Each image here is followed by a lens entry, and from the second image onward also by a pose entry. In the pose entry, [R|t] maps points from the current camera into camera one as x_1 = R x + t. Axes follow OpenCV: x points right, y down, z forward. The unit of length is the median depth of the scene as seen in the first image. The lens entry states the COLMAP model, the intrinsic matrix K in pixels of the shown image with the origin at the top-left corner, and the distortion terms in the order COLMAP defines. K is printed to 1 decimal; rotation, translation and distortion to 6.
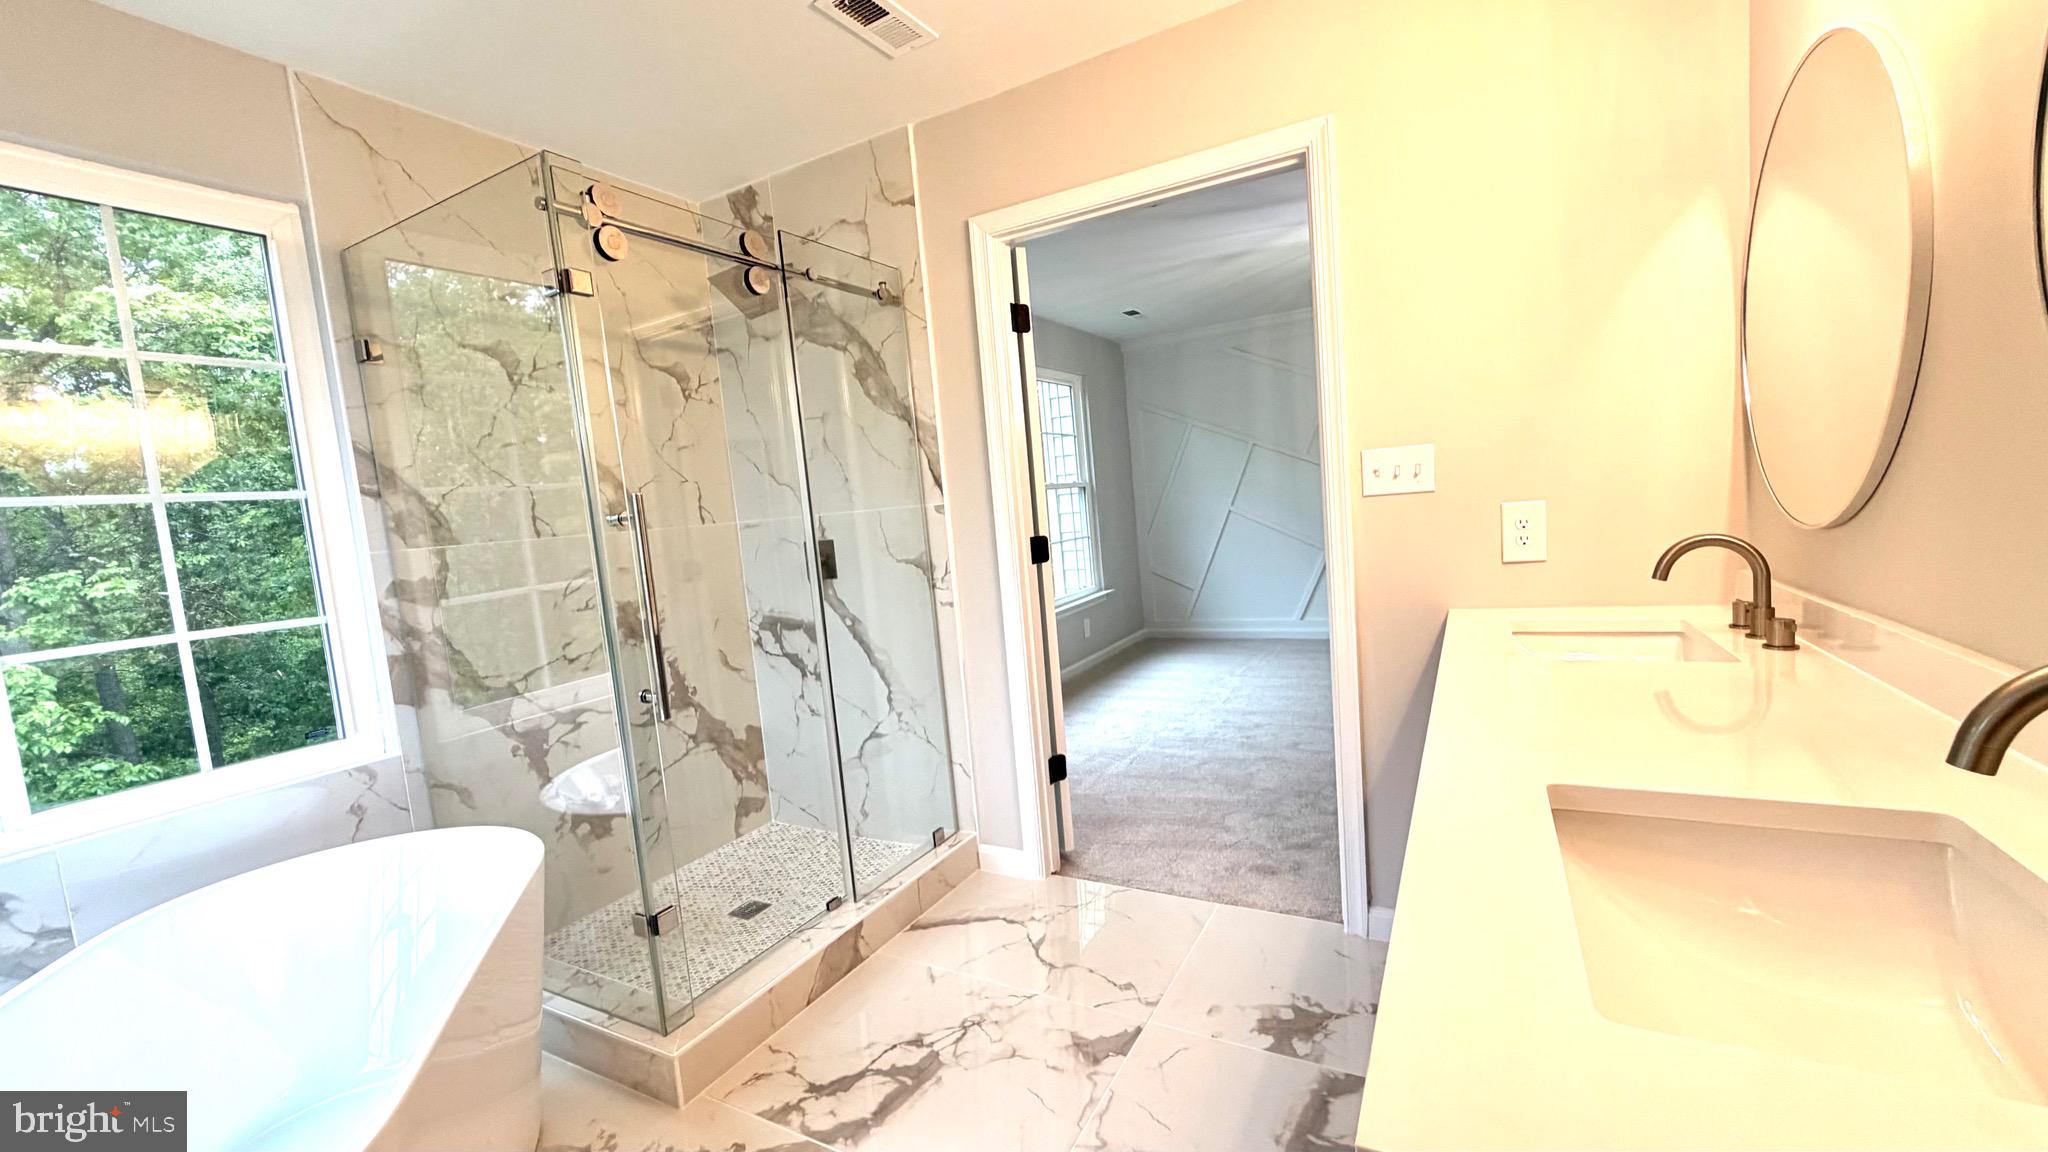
lens RADIAL K [[815.0, 0, 1018.9], [0, 815.0, 578.9], [0, 0, 1]] dist [0.000979, -0.000090]
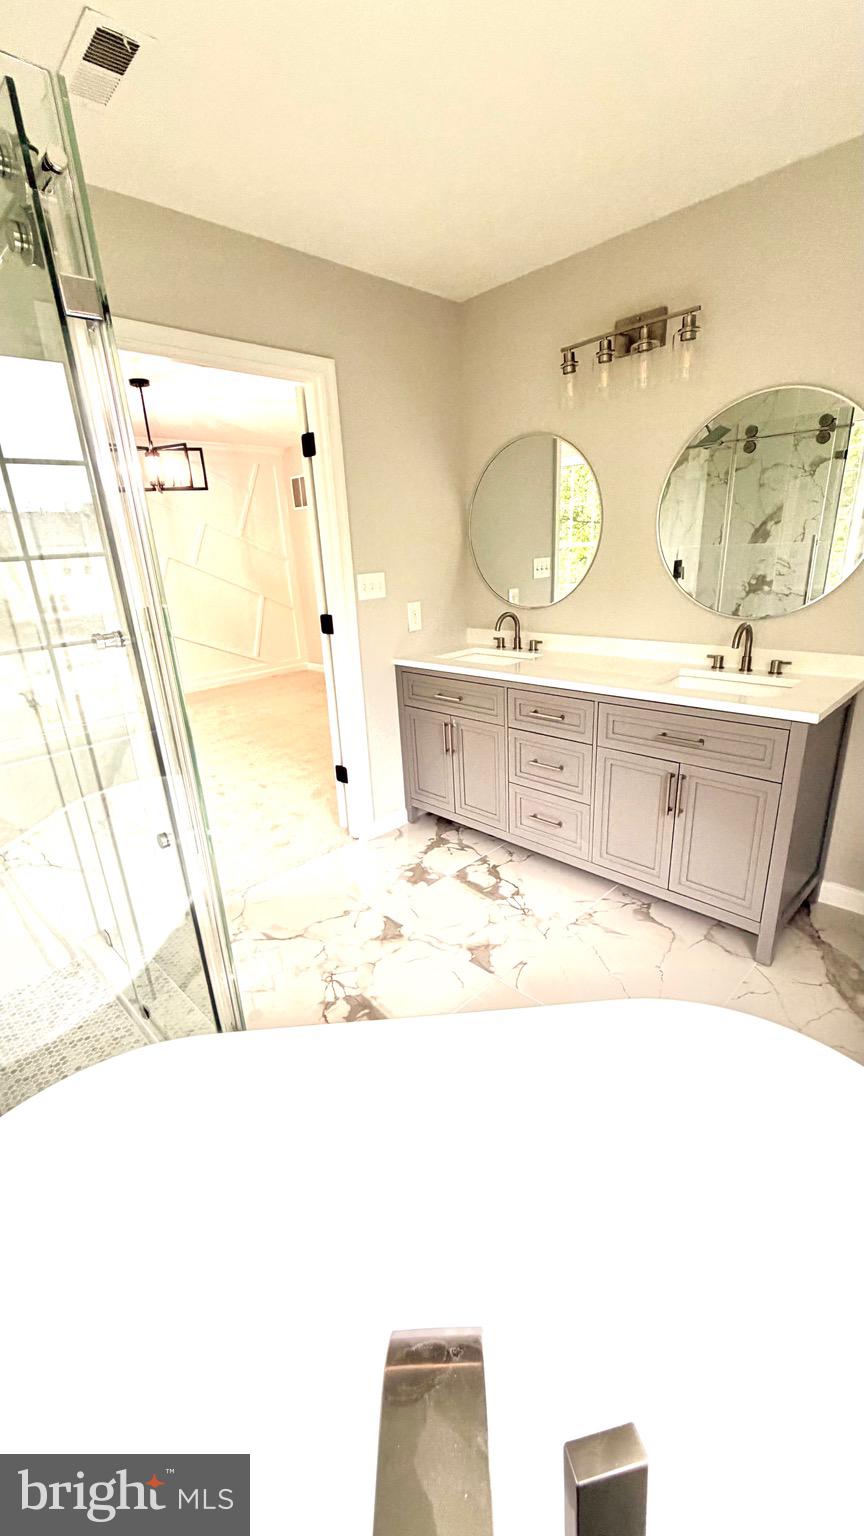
lens RADIAL K [[611.3, 0, 428.3], [0, 611.3, 763.7], [0, 0, 1]] dist [0.000979, -0.000090]
pose [[0.271232, -0.246731, 0.930353, -0.976638], [0.115709, 0.967935, 0.222965, -0.040124], [-0.955534, 0.047175, 0.291084, 0.536348]]
